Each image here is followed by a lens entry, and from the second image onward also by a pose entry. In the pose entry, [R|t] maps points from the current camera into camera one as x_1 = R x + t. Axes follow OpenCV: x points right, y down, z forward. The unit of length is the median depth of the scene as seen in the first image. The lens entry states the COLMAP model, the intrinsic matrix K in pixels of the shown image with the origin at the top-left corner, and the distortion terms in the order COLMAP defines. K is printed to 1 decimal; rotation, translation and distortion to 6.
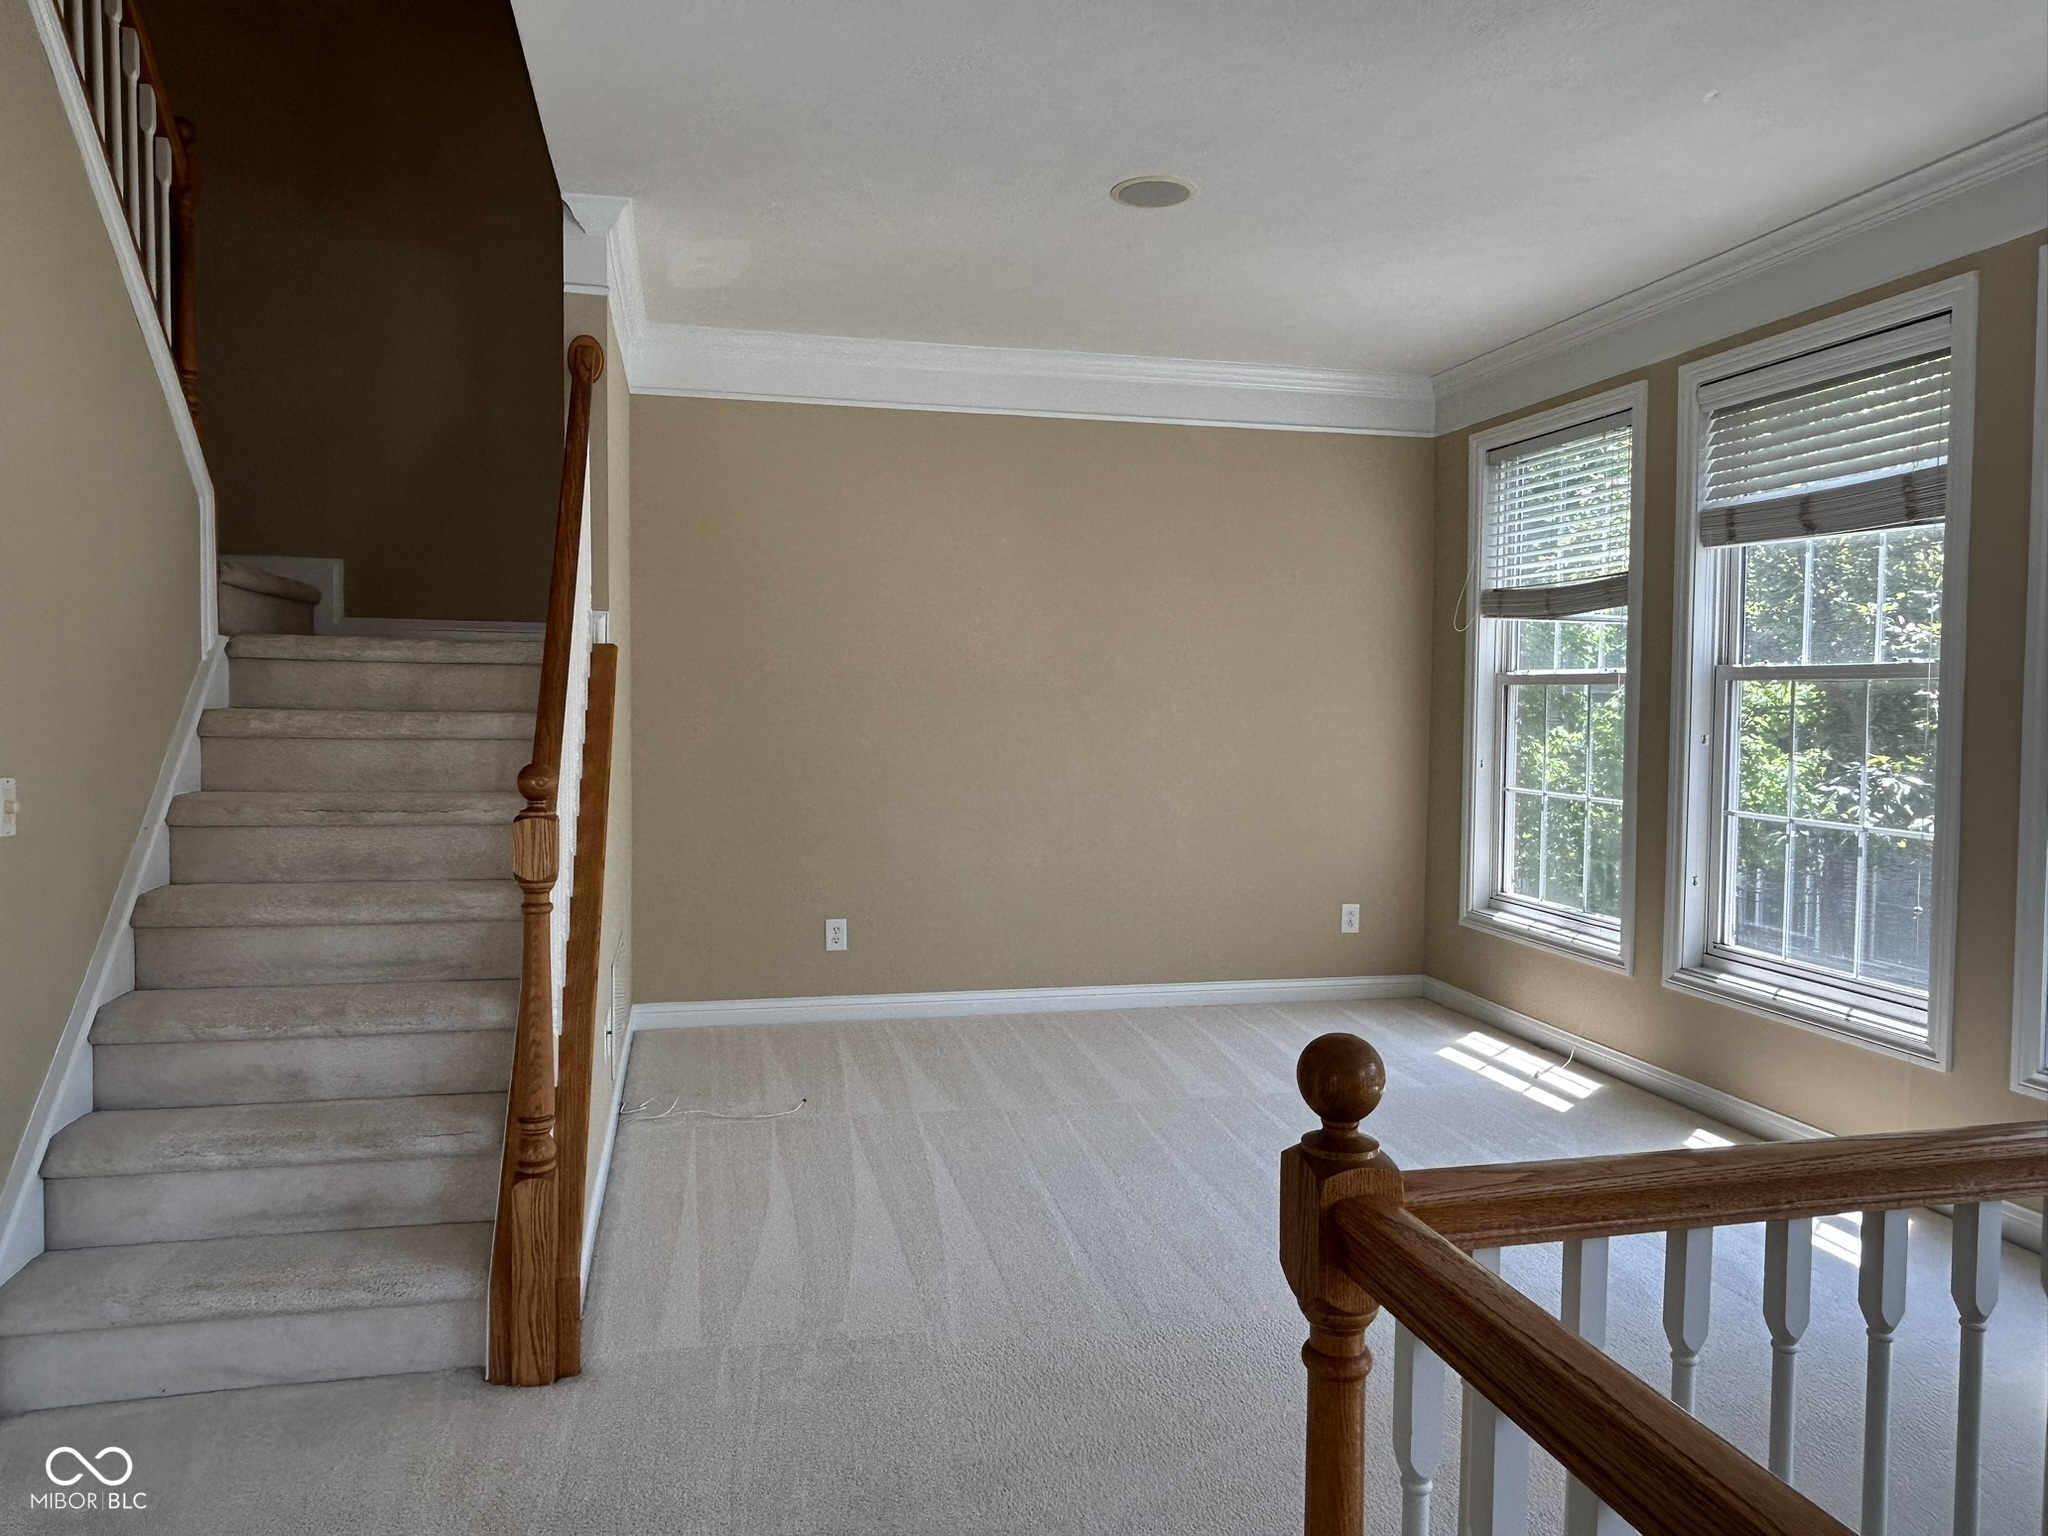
lens RADIAL K [[1358.4, 0, 1010.1], [0, 1358.4, 751.4], [0, 0, 1]] dist [0.008143, -0.021485]
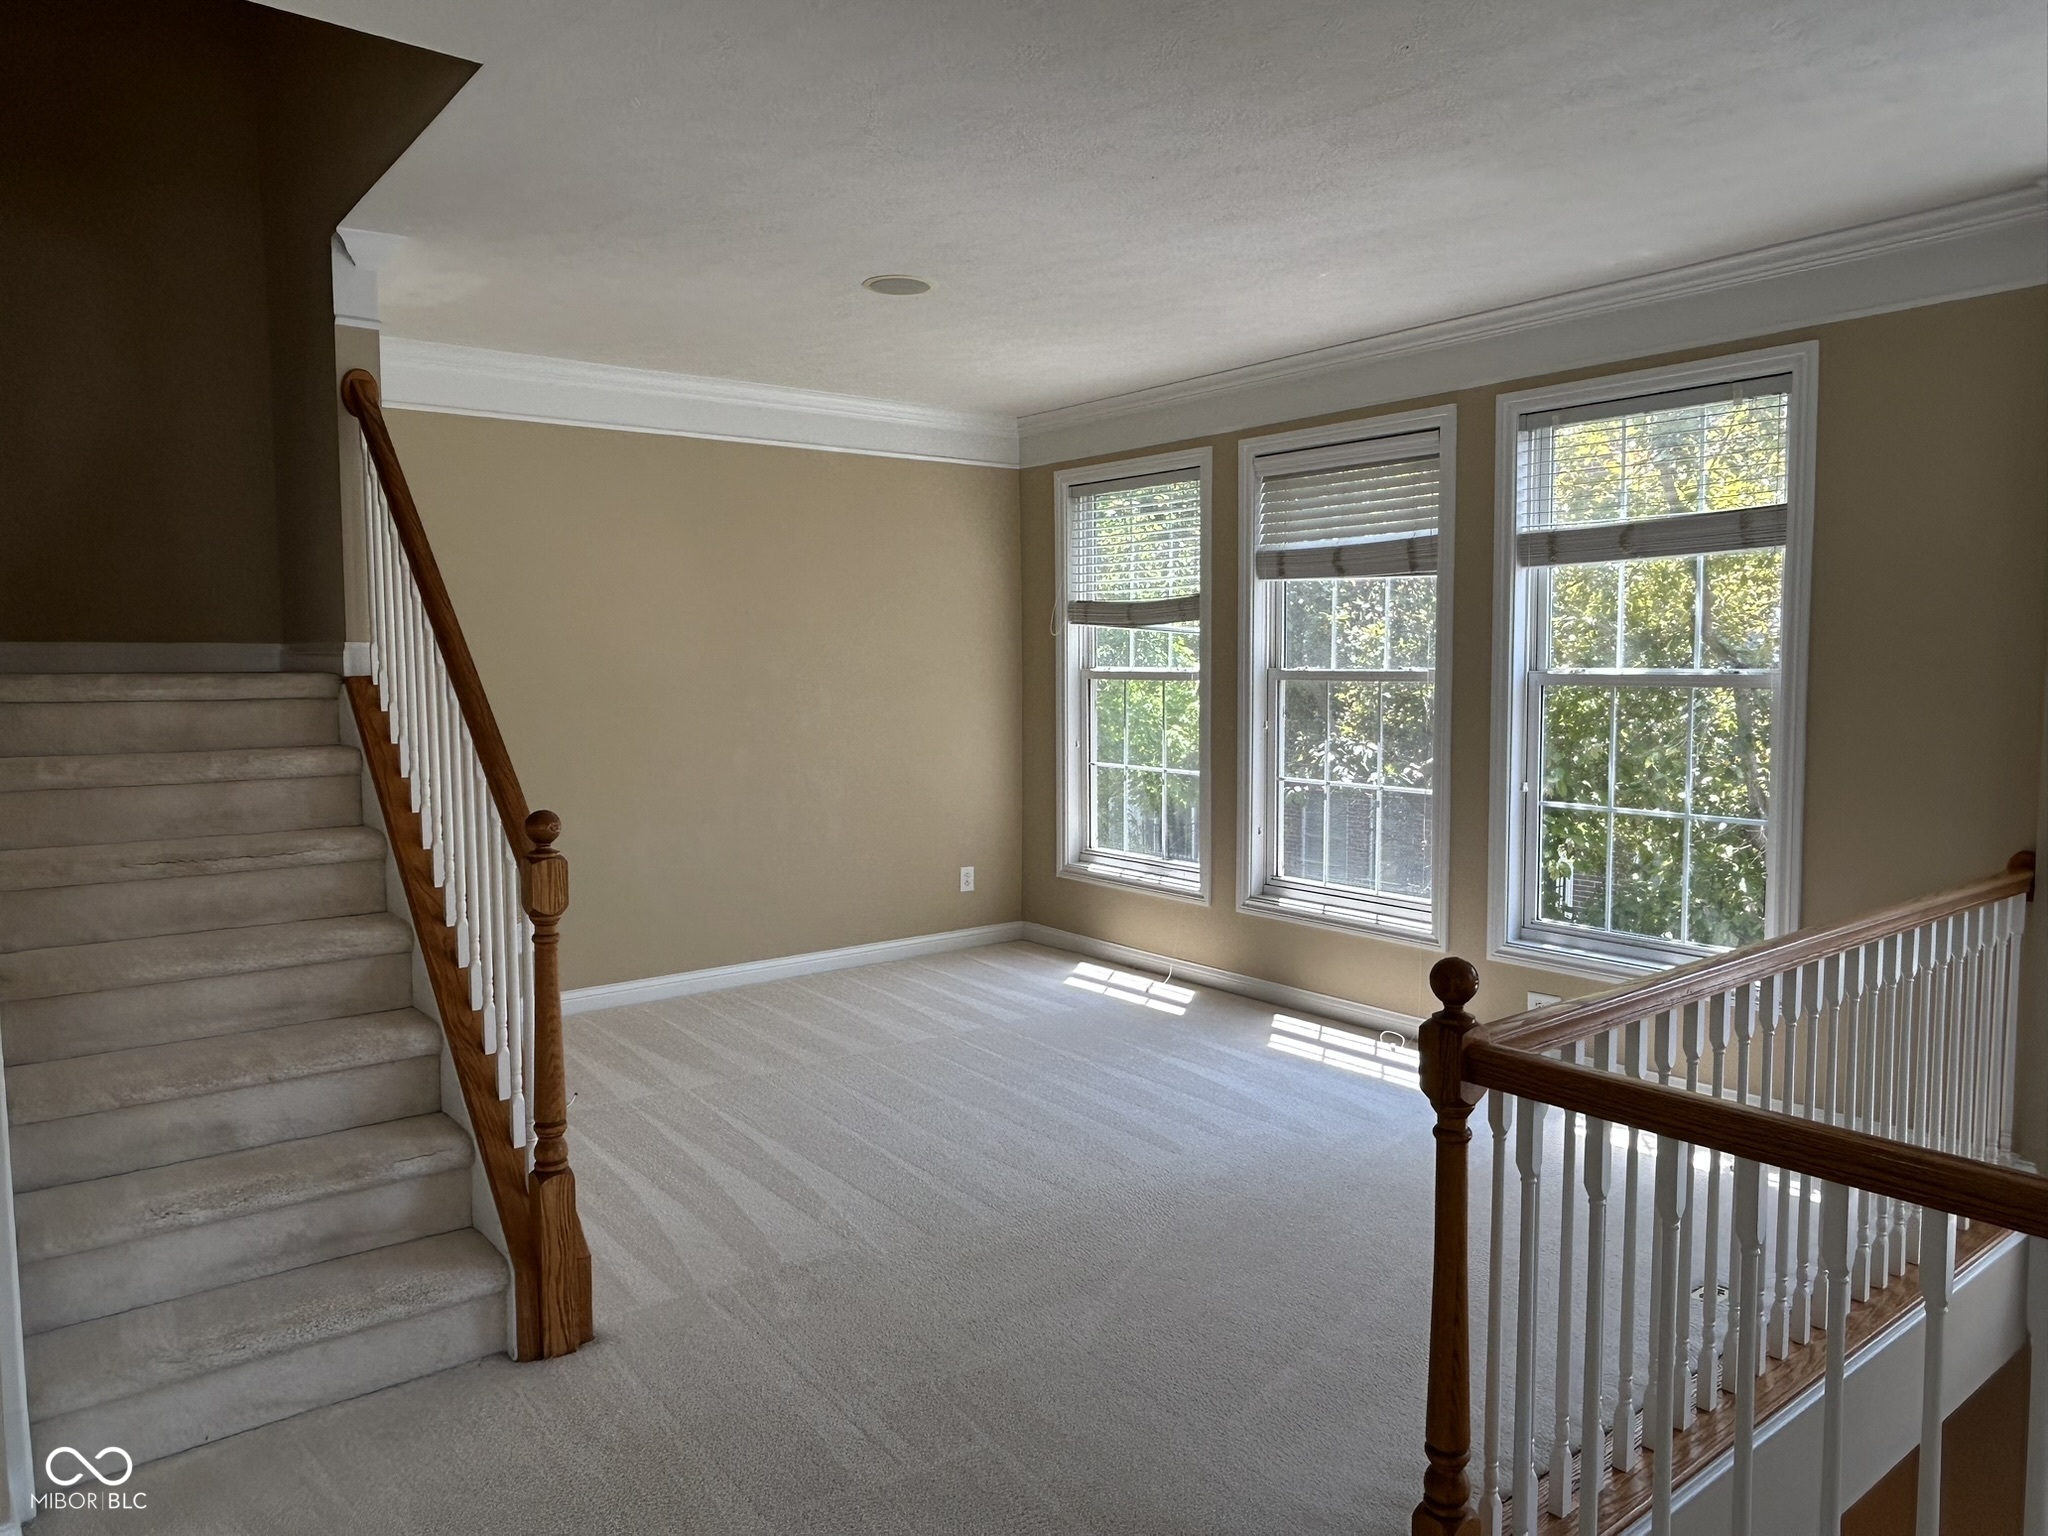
lens RADIAL K [[1358.4, 0, 1012.7], [0, 1358.4, 754.9], [0, 0, 1]] dist [0.008143, -0.021485]
pose [[0.907724, -0.046121, 0.417026, -0.323601], [0.032651, 0.998691, 0.039380, -0.047732], [-0.418296, -0.022130, 0.908041, -0.126959]]
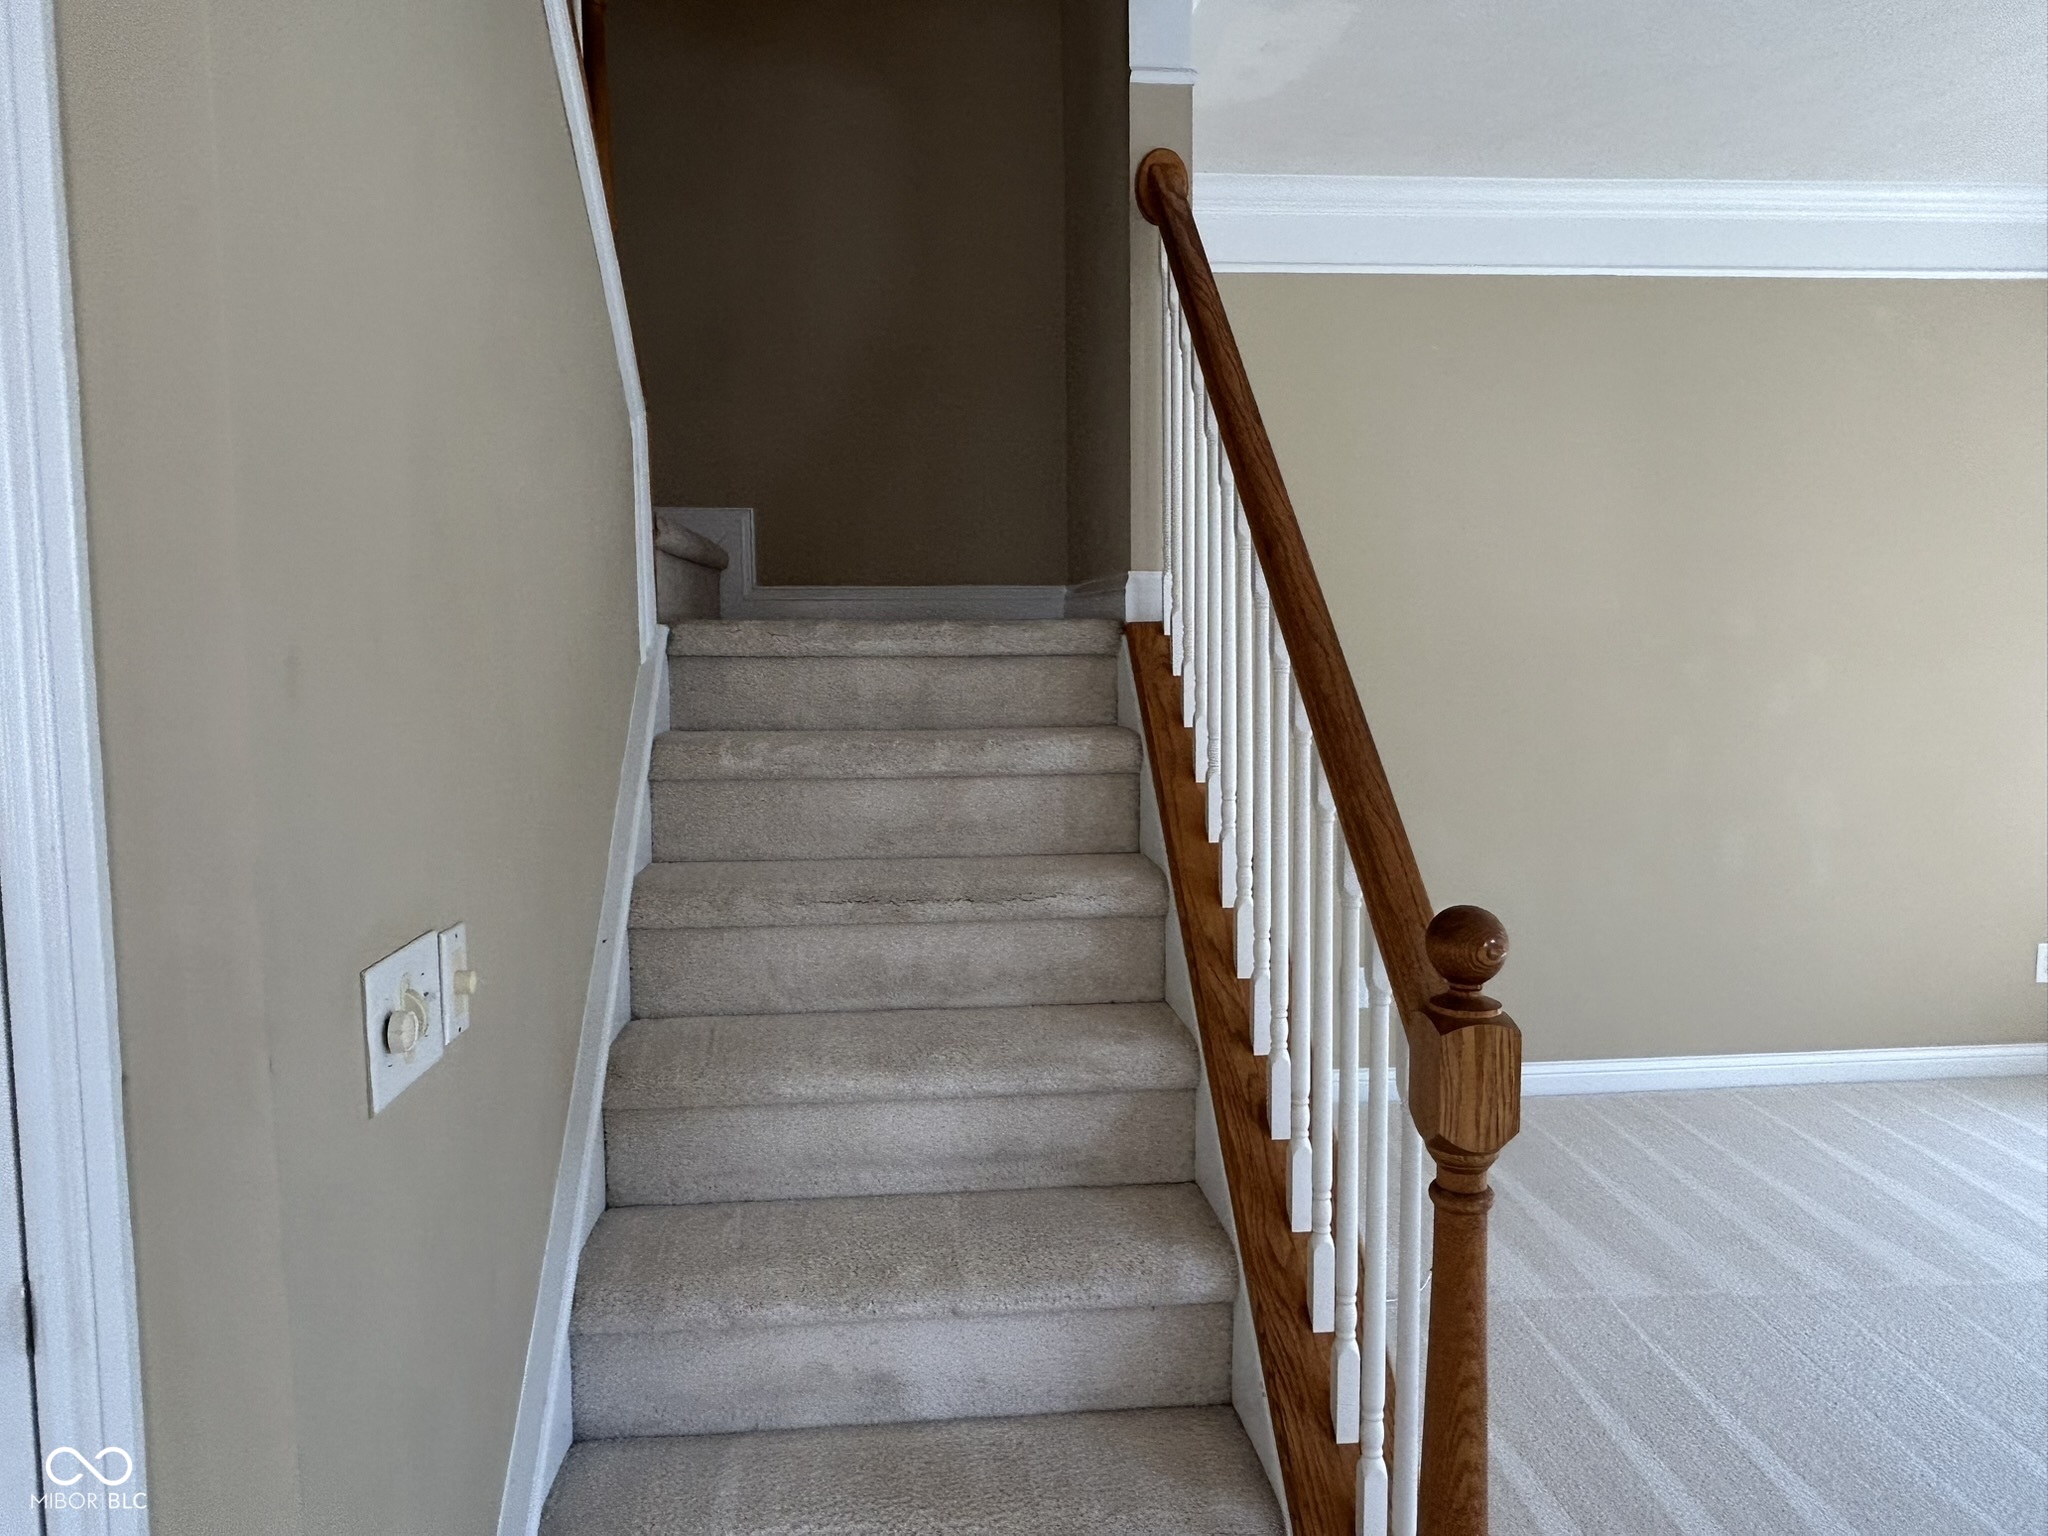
lens RADIAL K [[1358.4, 0, 1016.6], [0, 1358.4, 750.3], [0, 0, 1]] dist [0.008143, -0.021485]
pose [[0.989341, -0.009625, -0.145302, -0.305869], [0.016028, 0.998948, 0.042959, -0.049086], [0.144736, -0.044830, 0.988454, 0.349516]]
